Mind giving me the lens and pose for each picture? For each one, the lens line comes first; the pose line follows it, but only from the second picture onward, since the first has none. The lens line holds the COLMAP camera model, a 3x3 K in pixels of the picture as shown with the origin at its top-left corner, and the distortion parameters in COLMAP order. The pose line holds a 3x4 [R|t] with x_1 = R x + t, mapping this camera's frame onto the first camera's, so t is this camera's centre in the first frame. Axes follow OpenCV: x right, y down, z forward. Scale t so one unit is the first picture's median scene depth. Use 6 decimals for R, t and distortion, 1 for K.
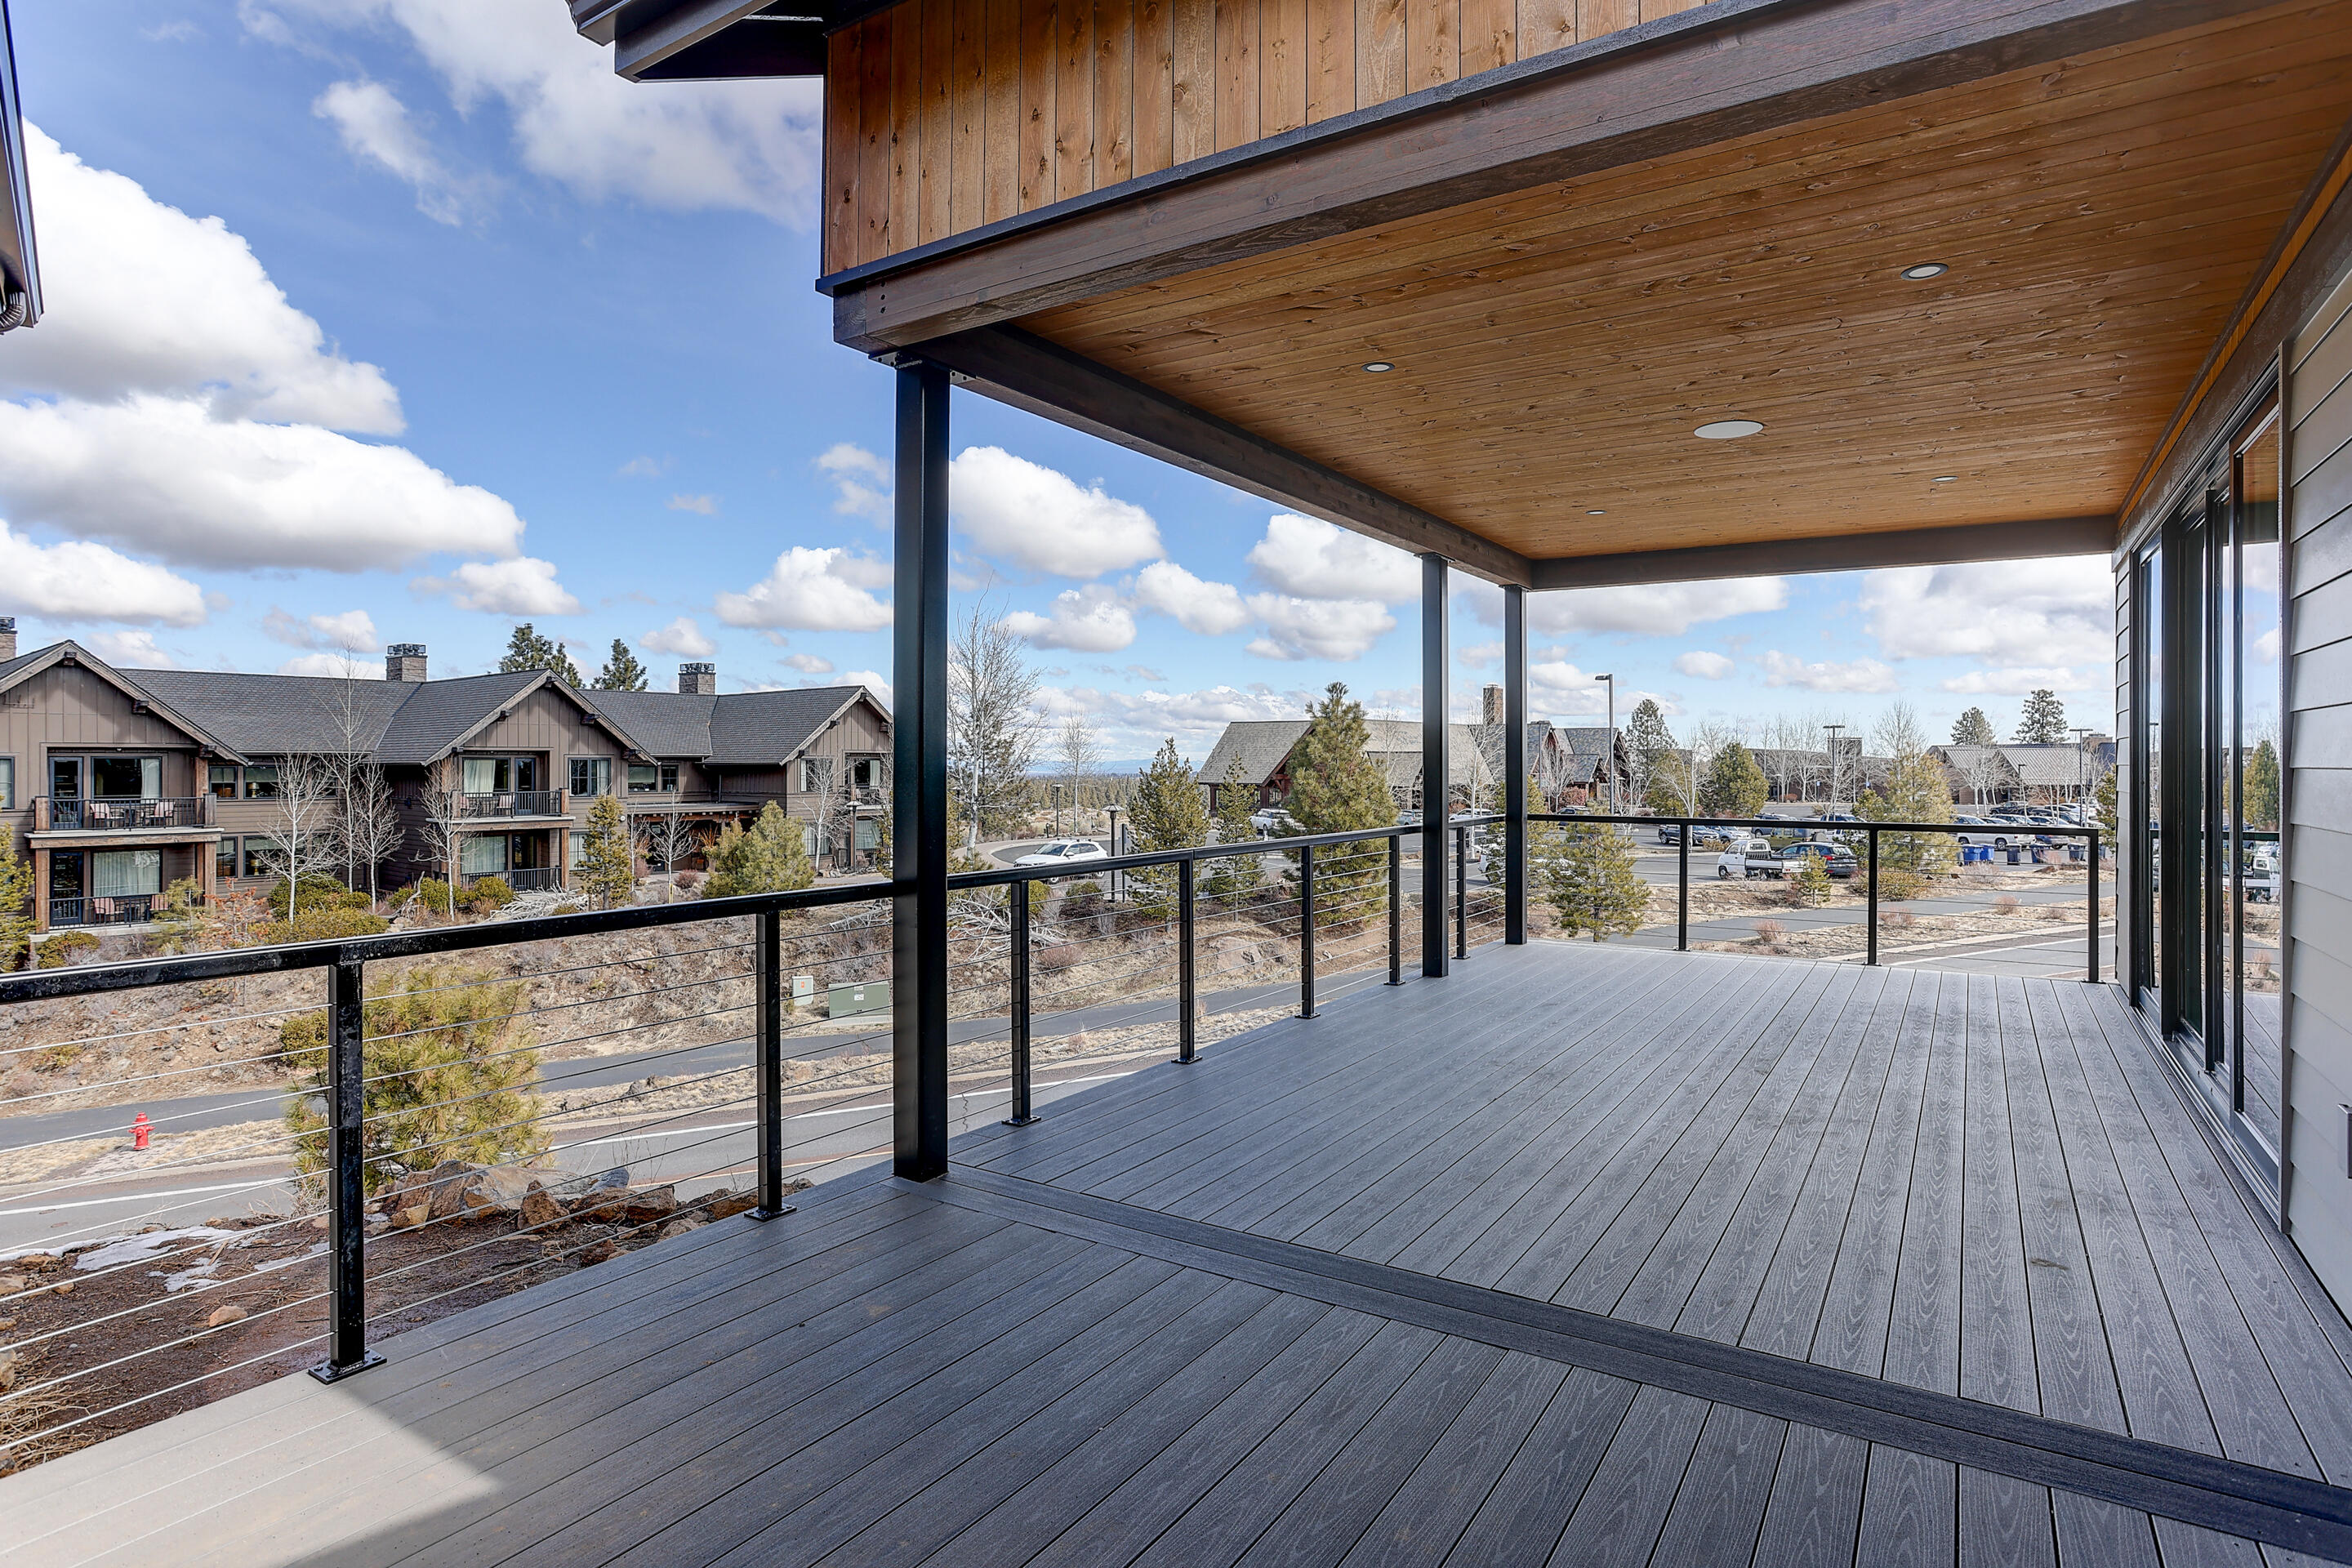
lens RADIAL K [[1208.6, 0, 1174.3], [0, 1208.6, 754.3], [0, 0, 1]] dist [-0.036776, 0.023795]
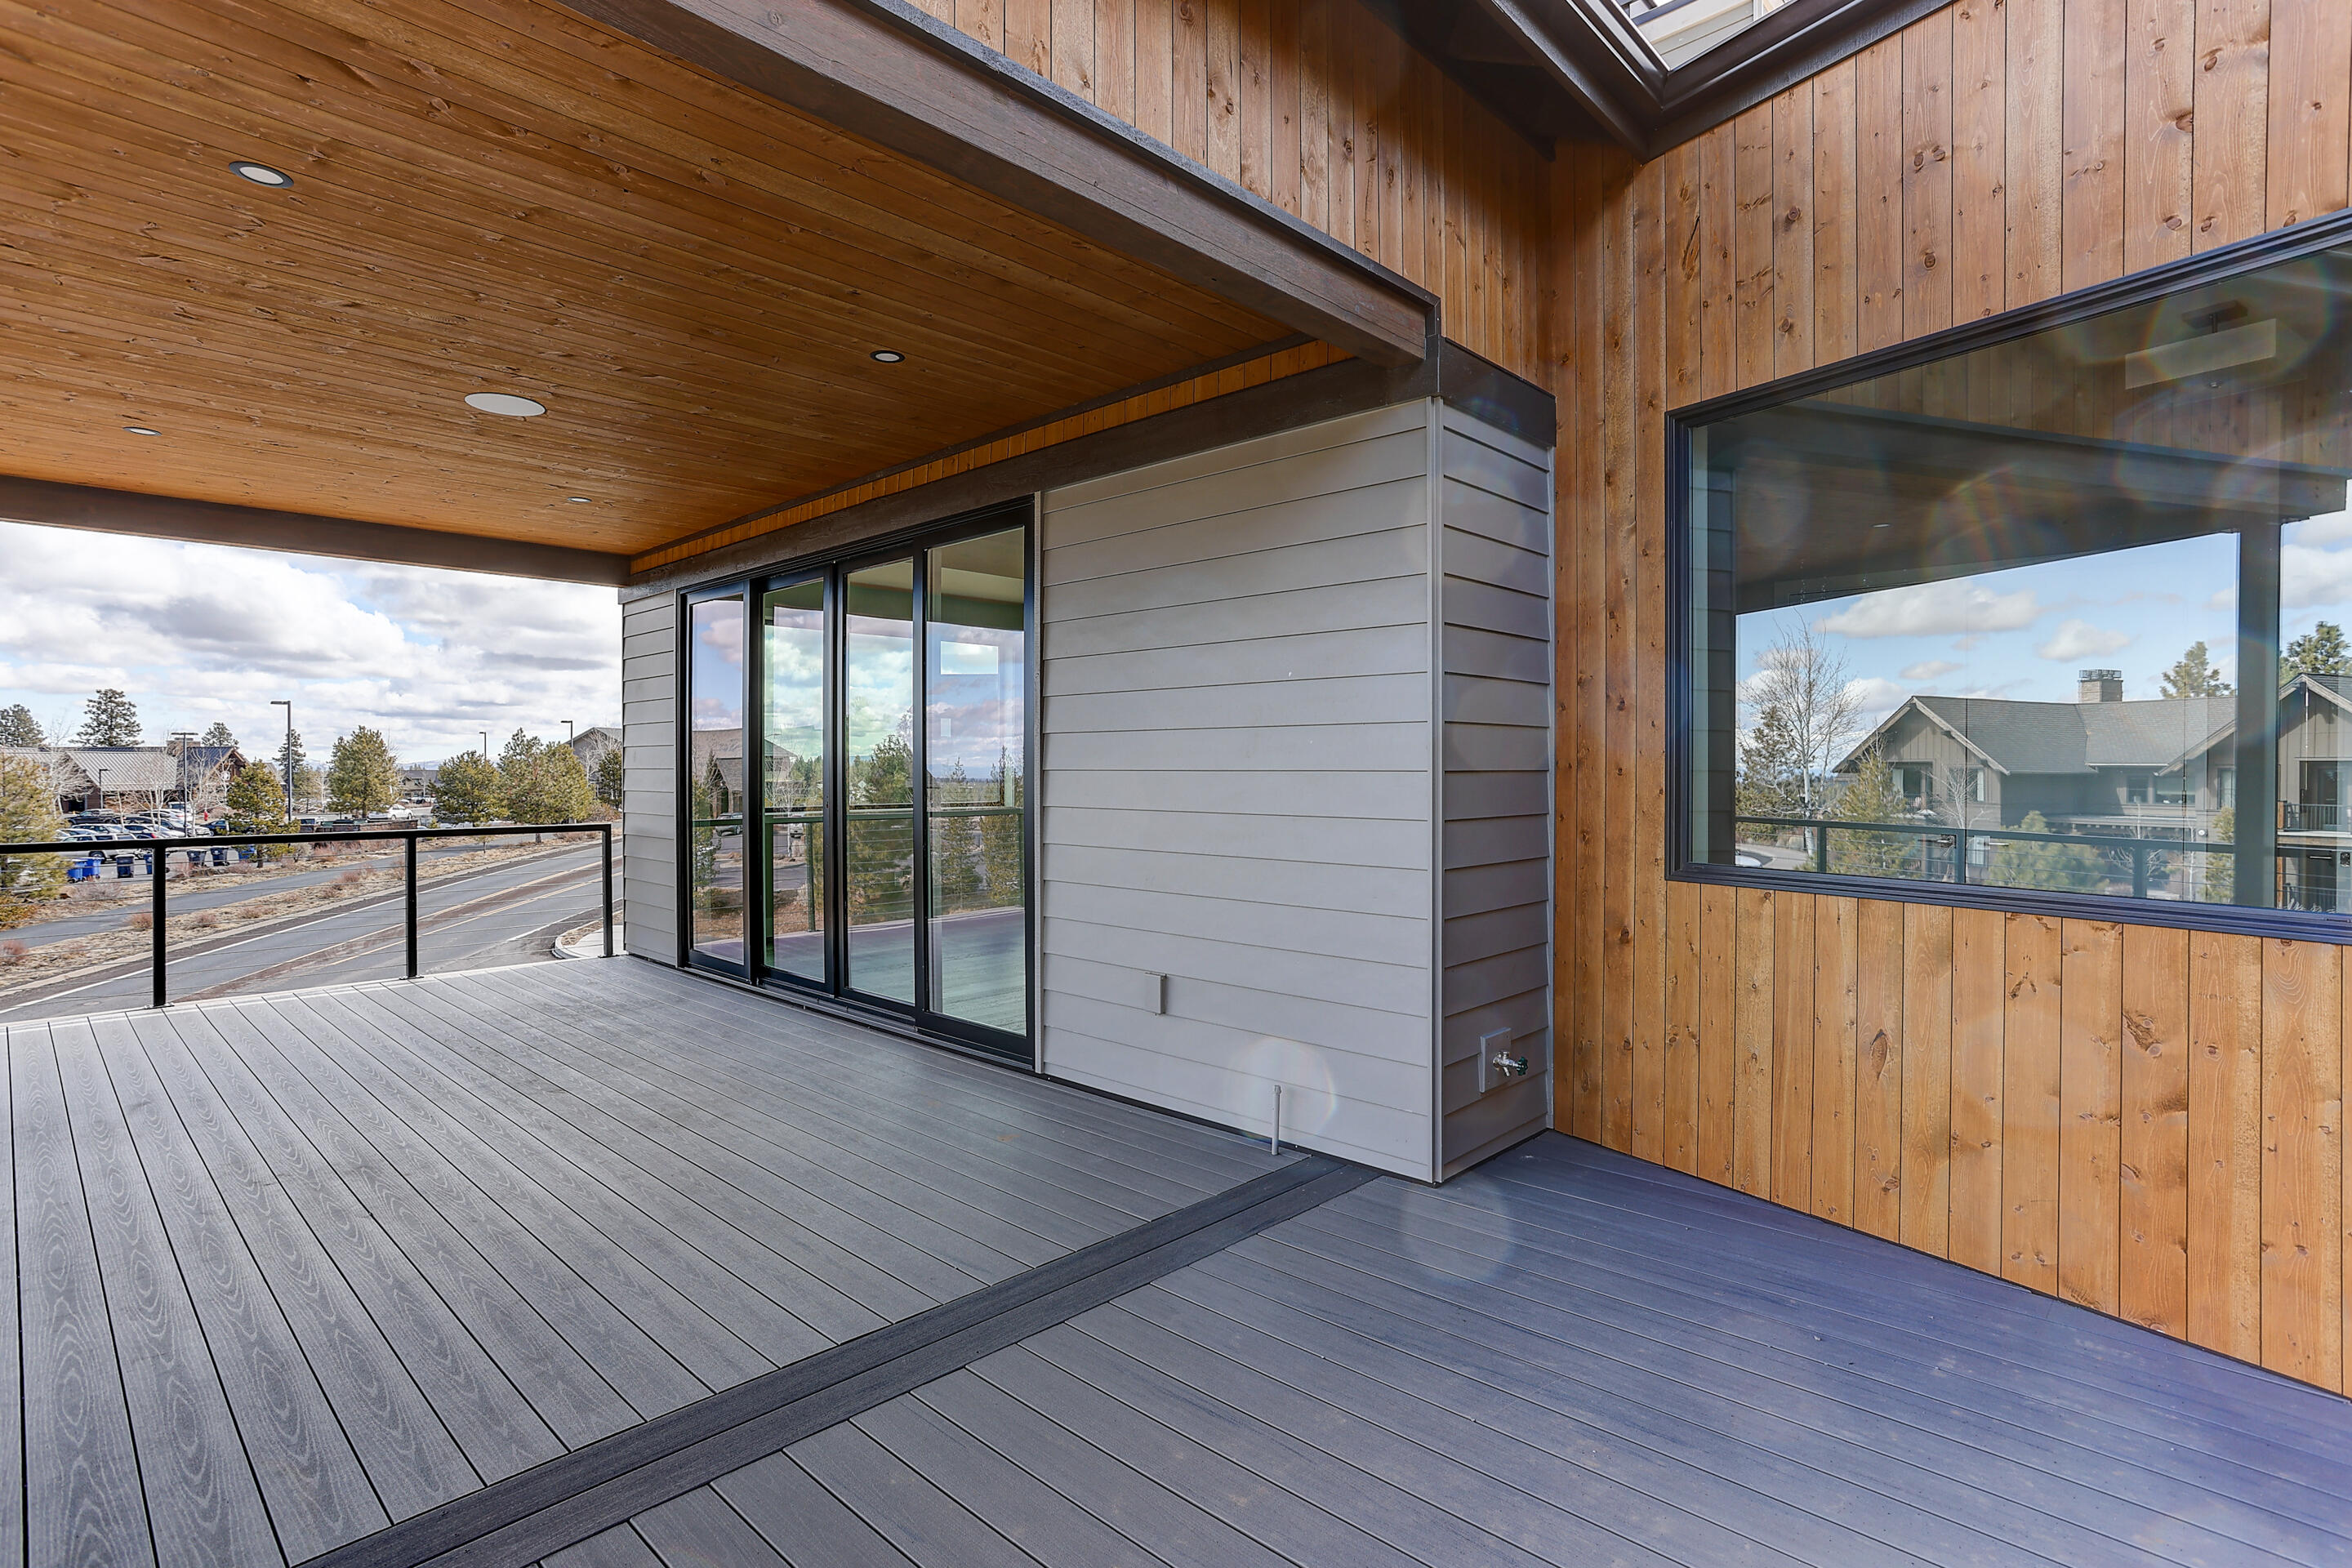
lens RADIAL K [[1167.3, 0, 1182.7], [0, 1167.3, 772.3], [0, 0, 1]] dist [-0.042583, 0.029213]
pose [[0.191040, -0.006923, 0.981558, -0.330205], [-0.004443, 0.999959, 0.007917, 0.000767], [-0.981572, -0.005873, 0.191002, 0.347997]]
